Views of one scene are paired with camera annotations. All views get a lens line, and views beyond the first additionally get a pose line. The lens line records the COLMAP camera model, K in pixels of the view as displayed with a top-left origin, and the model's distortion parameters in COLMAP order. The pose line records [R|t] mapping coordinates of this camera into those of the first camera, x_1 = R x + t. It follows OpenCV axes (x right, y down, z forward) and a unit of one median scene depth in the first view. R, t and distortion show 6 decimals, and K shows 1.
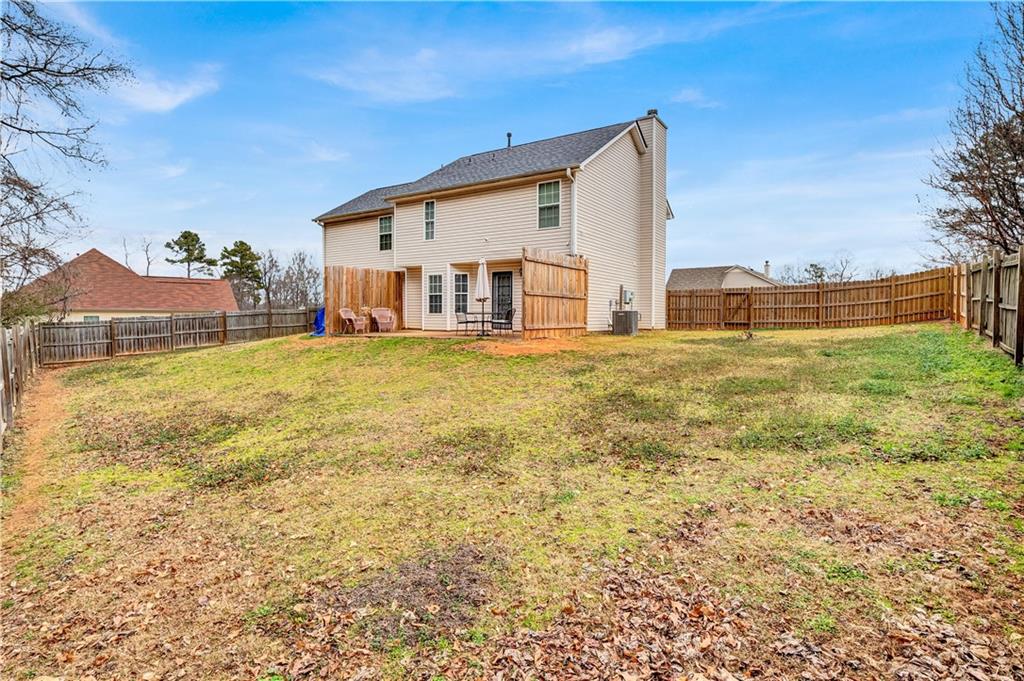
lens RADIAL K [[507.6, 0, 510.8], [0, 507.6, 334.1], [0, 0, 1]] dist [0.002600, 0.000158]
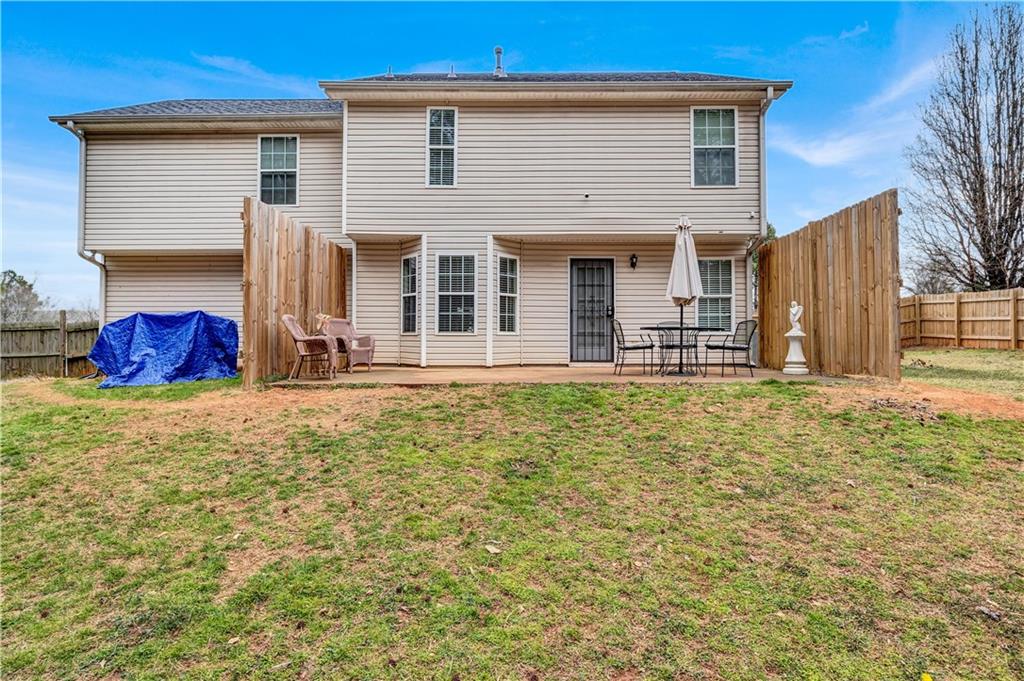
lens RADIAL K [[507.6, 0, 512.8], [0, 507.6, 342.2], [0, 0, 1]] dist [0.002600, 0.000158]
pose [[0.842392, 0.006109, 0.538831, -0.377993], [0.018954, 0.998981, -0.040959, -0.009439], [-0.538532, 0.044717, 0.841417, 0.558853]]
